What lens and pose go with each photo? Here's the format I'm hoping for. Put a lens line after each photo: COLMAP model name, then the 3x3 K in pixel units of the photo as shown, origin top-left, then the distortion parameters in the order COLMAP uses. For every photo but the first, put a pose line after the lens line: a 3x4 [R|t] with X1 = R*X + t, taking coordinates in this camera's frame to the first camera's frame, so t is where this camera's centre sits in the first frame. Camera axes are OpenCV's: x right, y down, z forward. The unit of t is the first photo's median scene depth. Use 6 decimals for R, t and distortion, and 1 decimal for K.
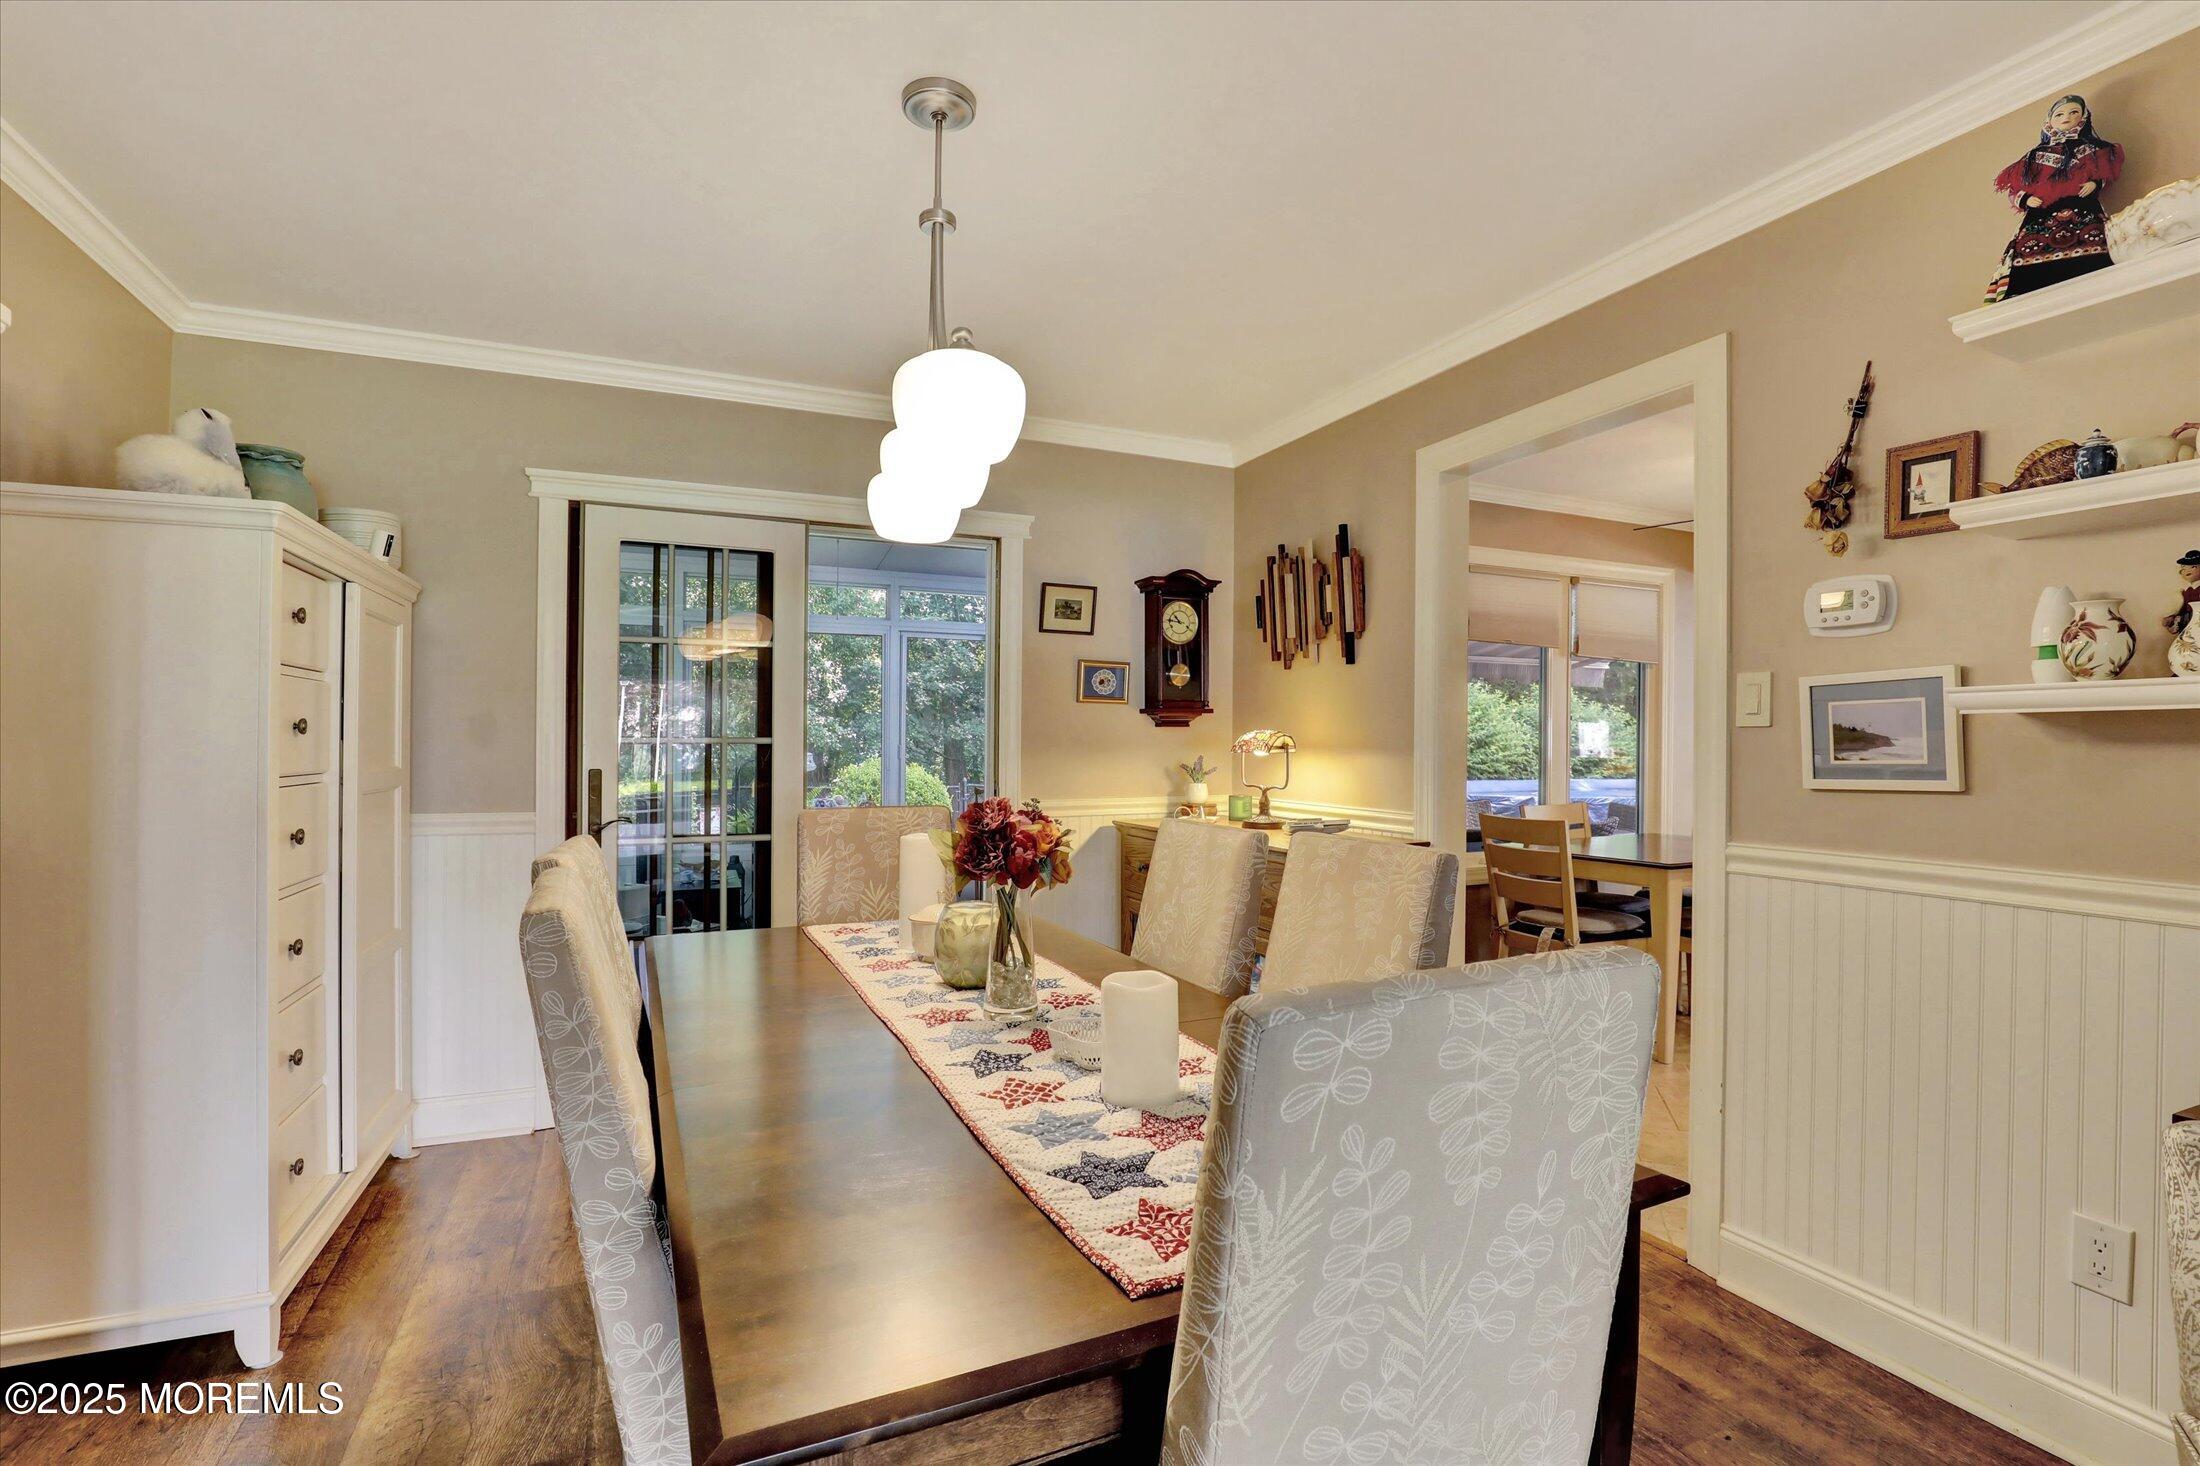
lens RADIAL K [[1000.4, 0, 1120.7], [0, 1000.4, 720.7], [0, 0, 1]] dist [-0.041344, -0.000302]
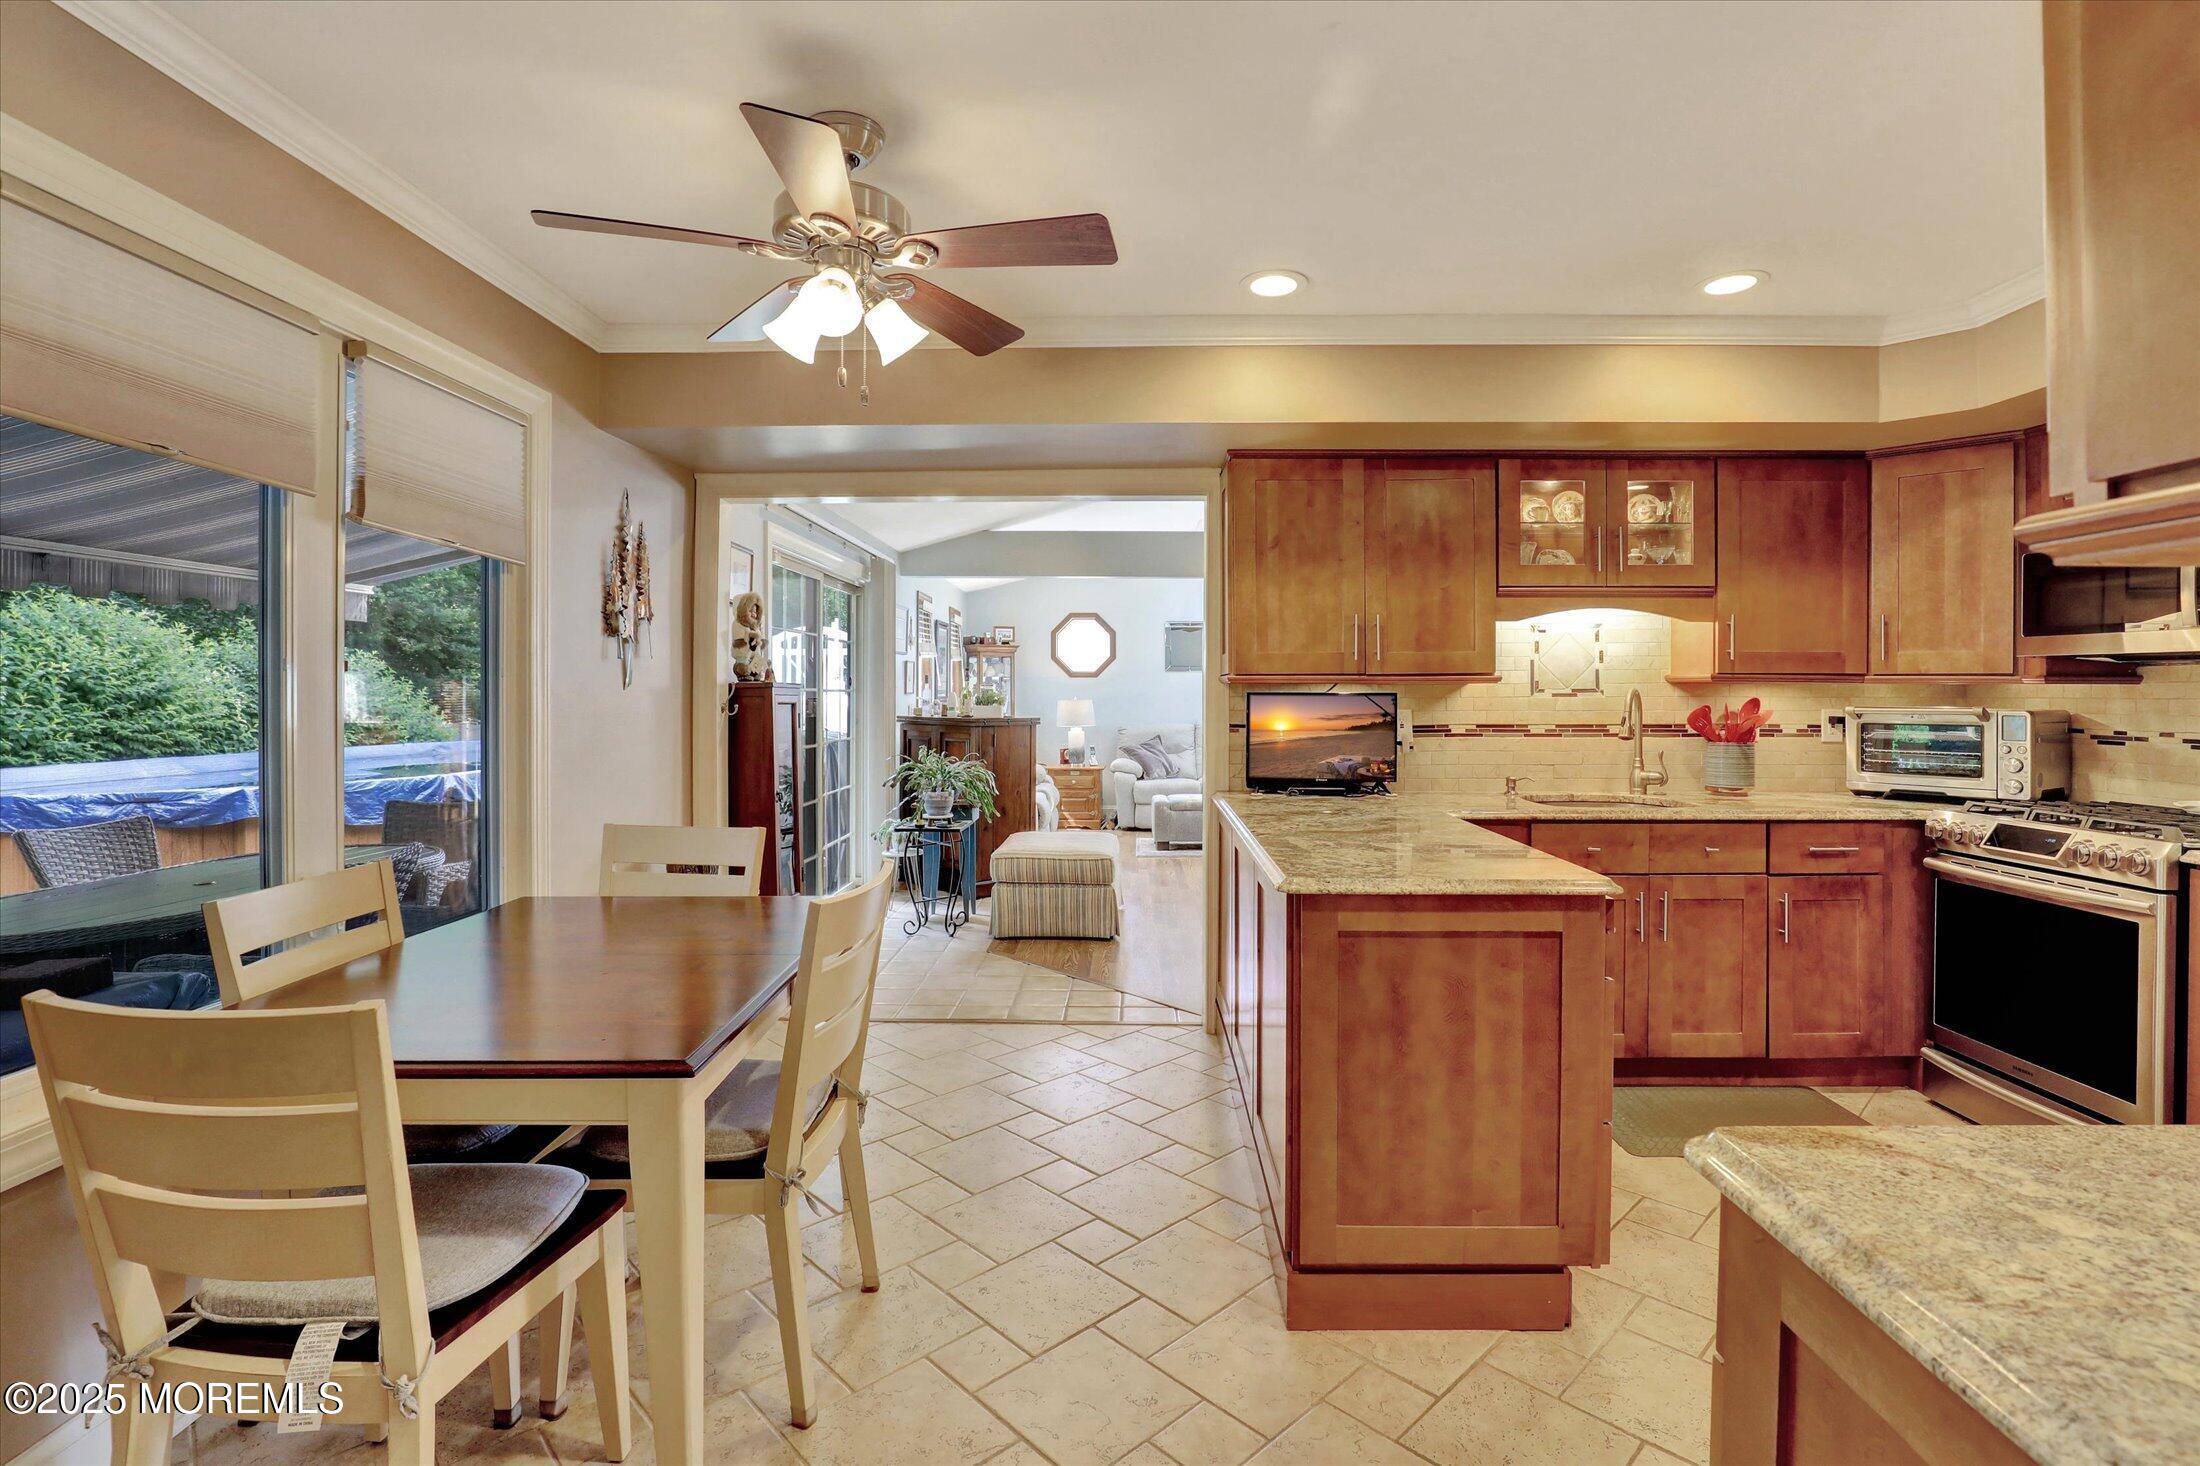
lens RADIAL K [[1023.7, 0, 1099.3], [0, 1023.7, 691.9], [0, 0, 1]] dist [-0.038750, 0.014372]
pose [[0.452457, -0.010627, 0.891723, 0.076780], [-0.007400, 0.999850, 0.015671, 0.001150], [-0.891756, -0.013690, 0.452310, 0.186155]]
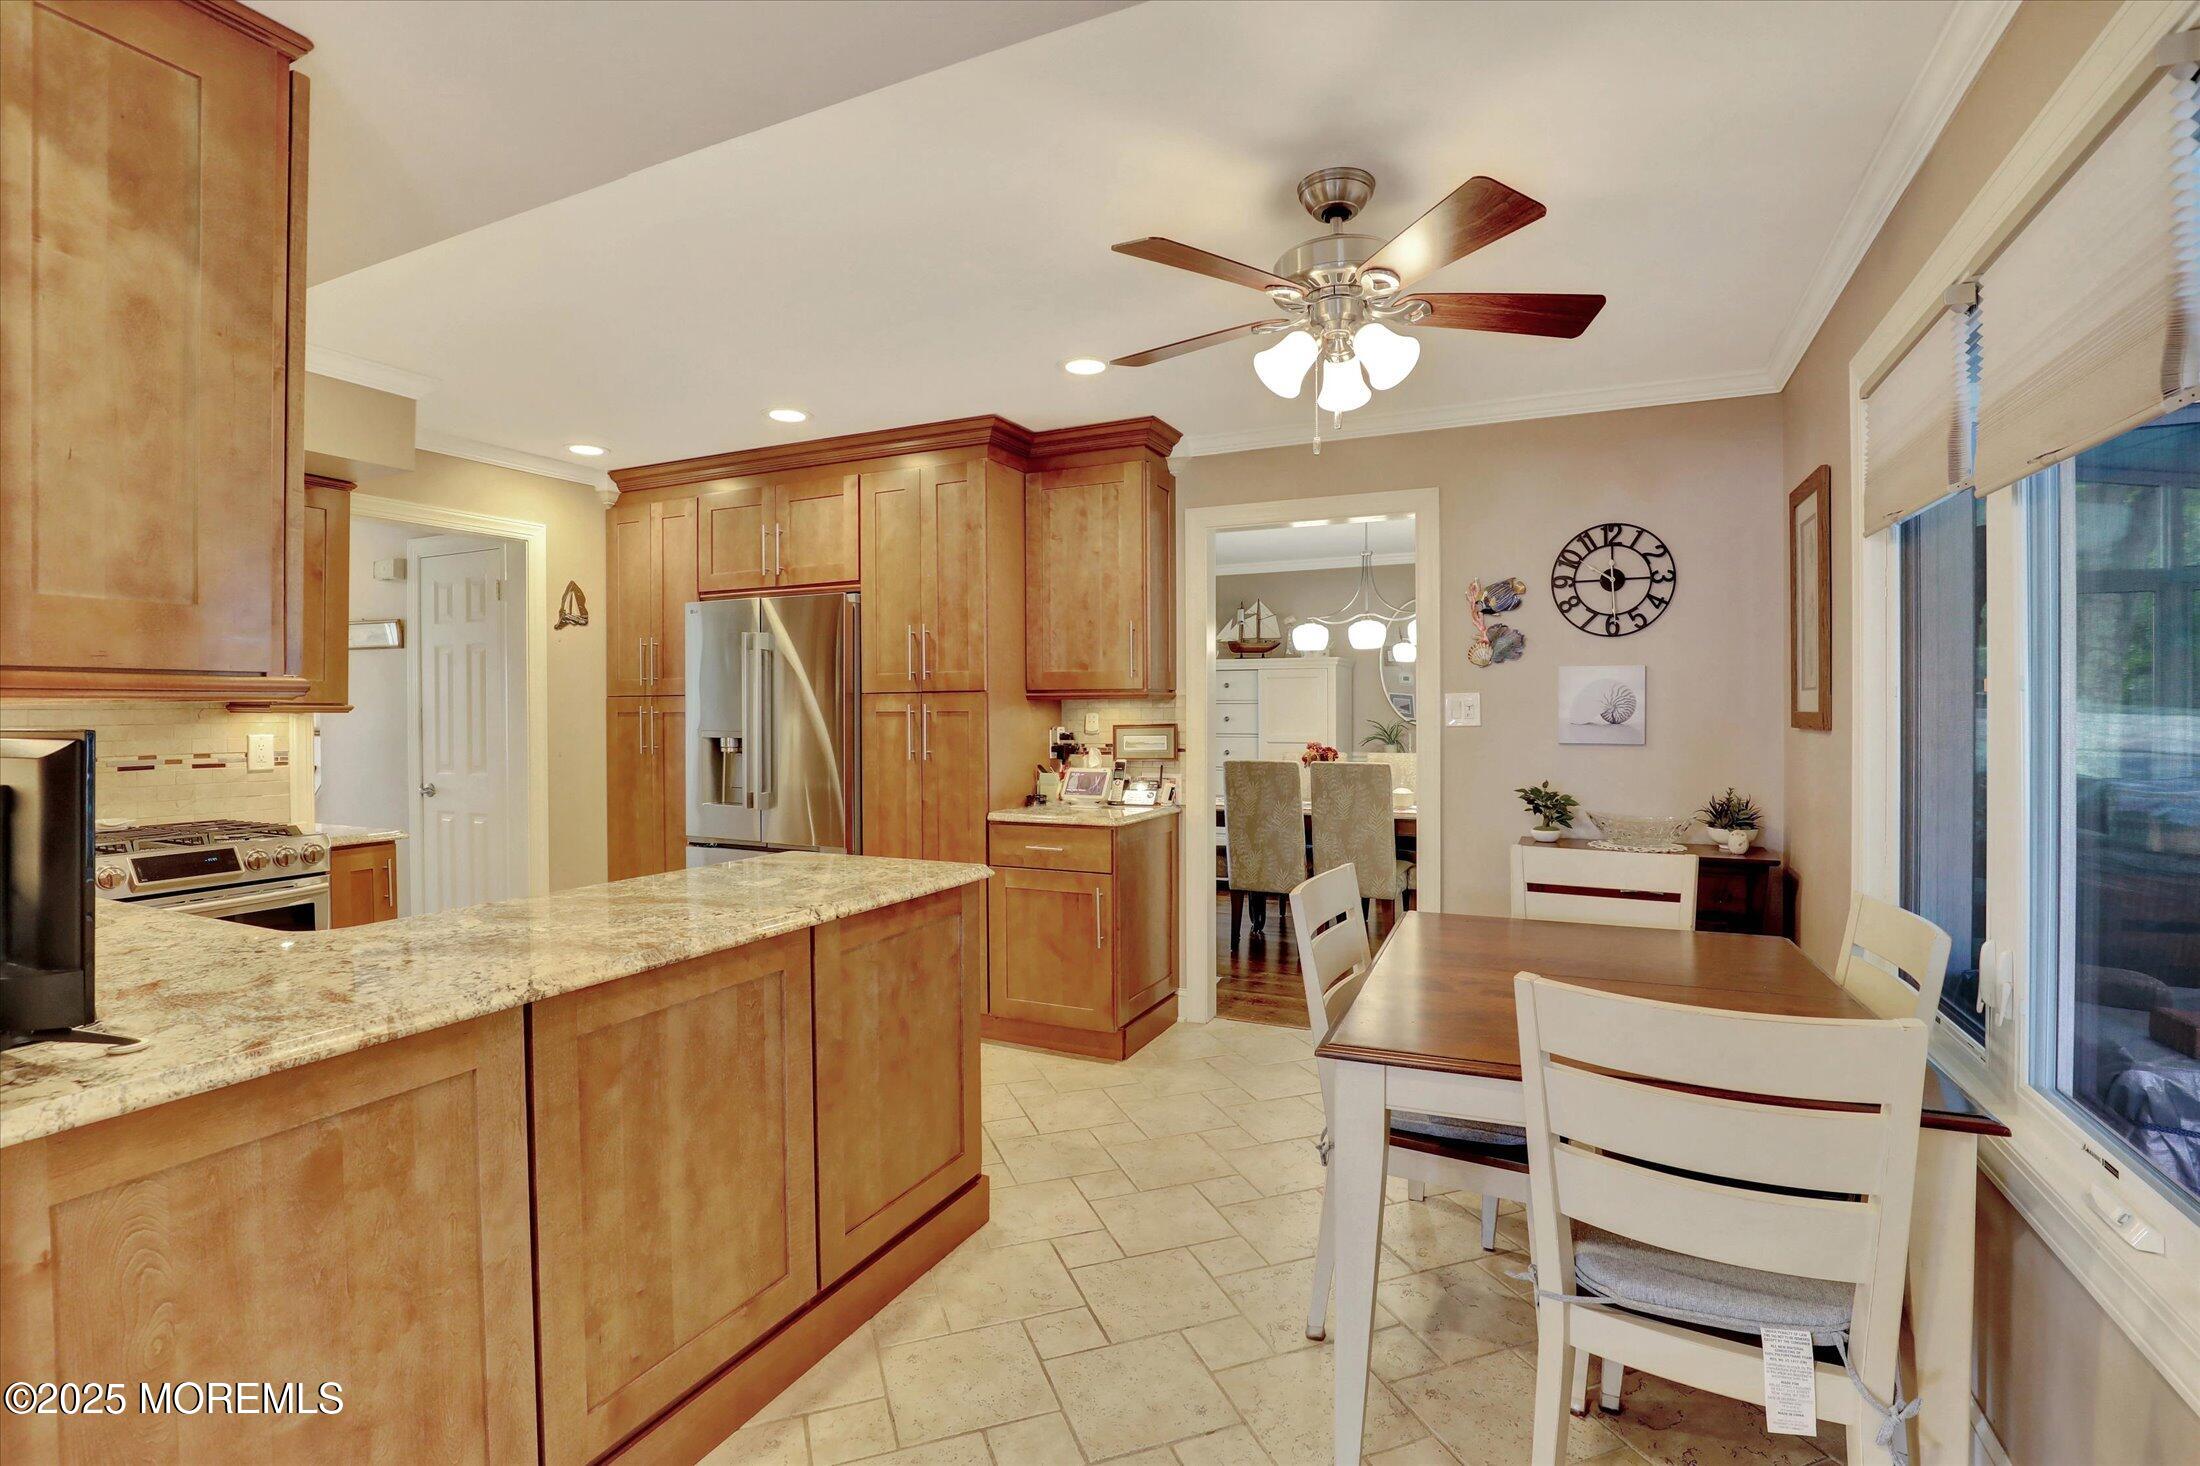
lens RADIAL K [[1000.4, 0, 1120.7], [0, 1000.4, 720.7], [0, 0, 1]] dist [-0.041344, -0.000302]
pose [[-0.761838, -0.000150, -0.647768, 0.336025], [0.004586, 0.999974, -0.005626, 0.005393], [0.647751, -0.007257, -0.761817, 0.396454]]
